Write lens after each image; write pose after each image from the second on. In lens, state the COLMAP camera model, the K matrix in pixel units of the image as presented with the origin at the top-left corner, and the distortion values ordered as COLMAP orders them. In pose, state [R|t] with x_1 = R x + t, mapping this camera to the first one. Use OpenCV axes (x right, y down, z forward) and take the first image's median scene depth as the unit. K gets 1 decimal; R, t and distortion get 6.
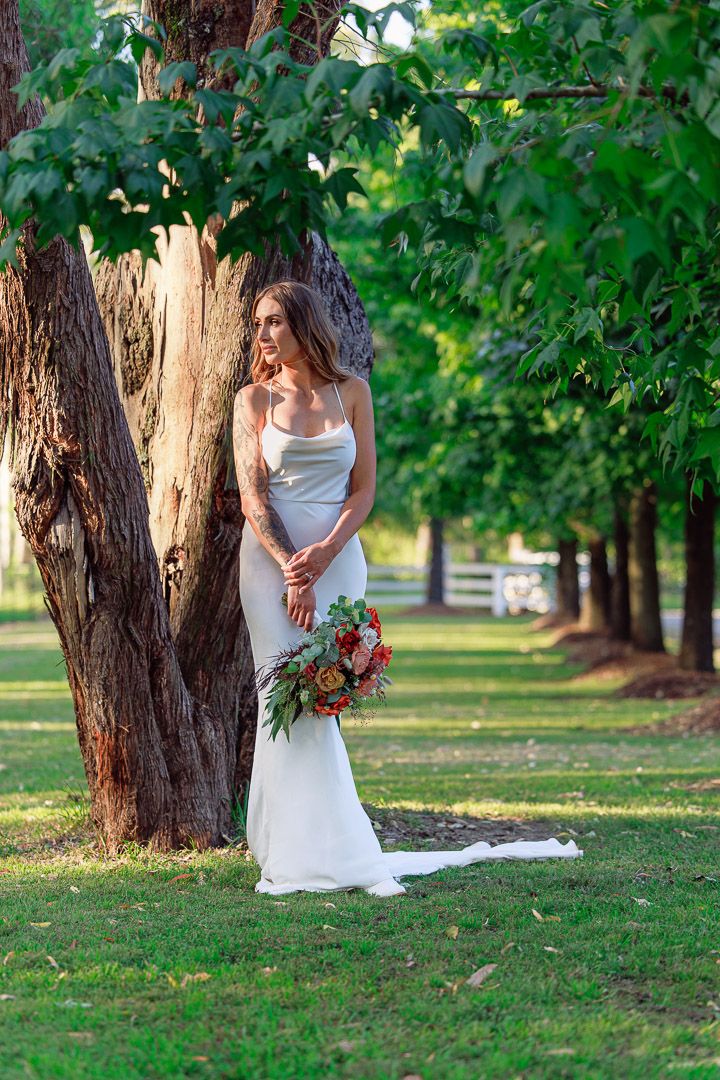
lens RADIAL K [[3435.1, 0, 360.0], [0, 3435.1, 540.0], [0, 0, 1]] dist [-0.569653, -0.318708]
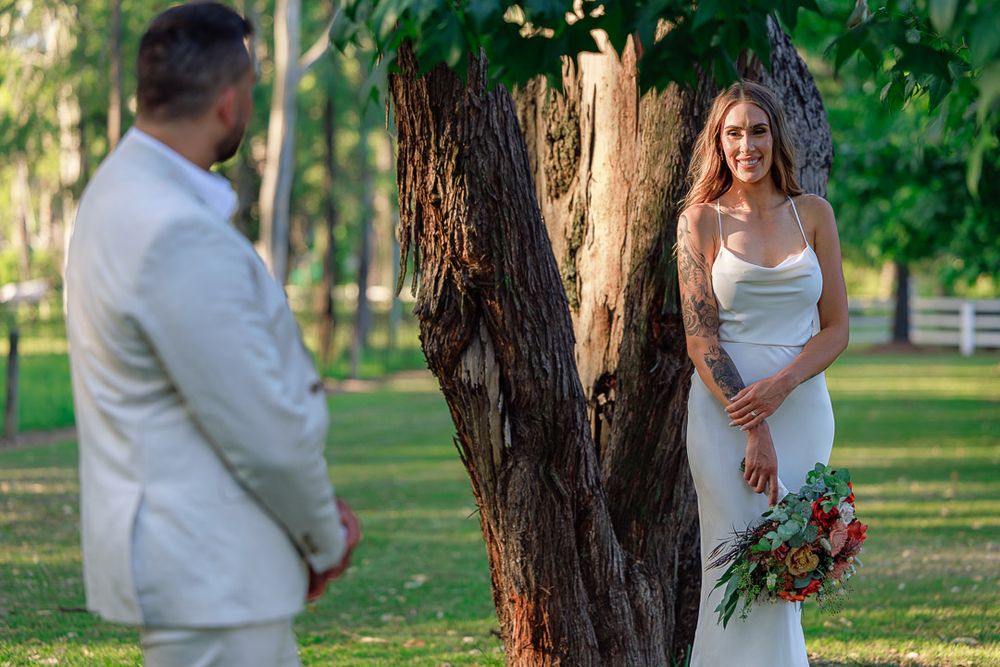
lens RADIAL K [[3547.2, 0, 500.0], [0, 3547.2, 333.5], [0, 0, 1]] dist [-0.559809, 0.301117]
pose [[0.995835, -0.000237, -0.091173, 0.001496], [0.002127, 0.999785, 0.020634, -0.028750], [0.091148, -0.020742, 0.995621, 0.104378]]
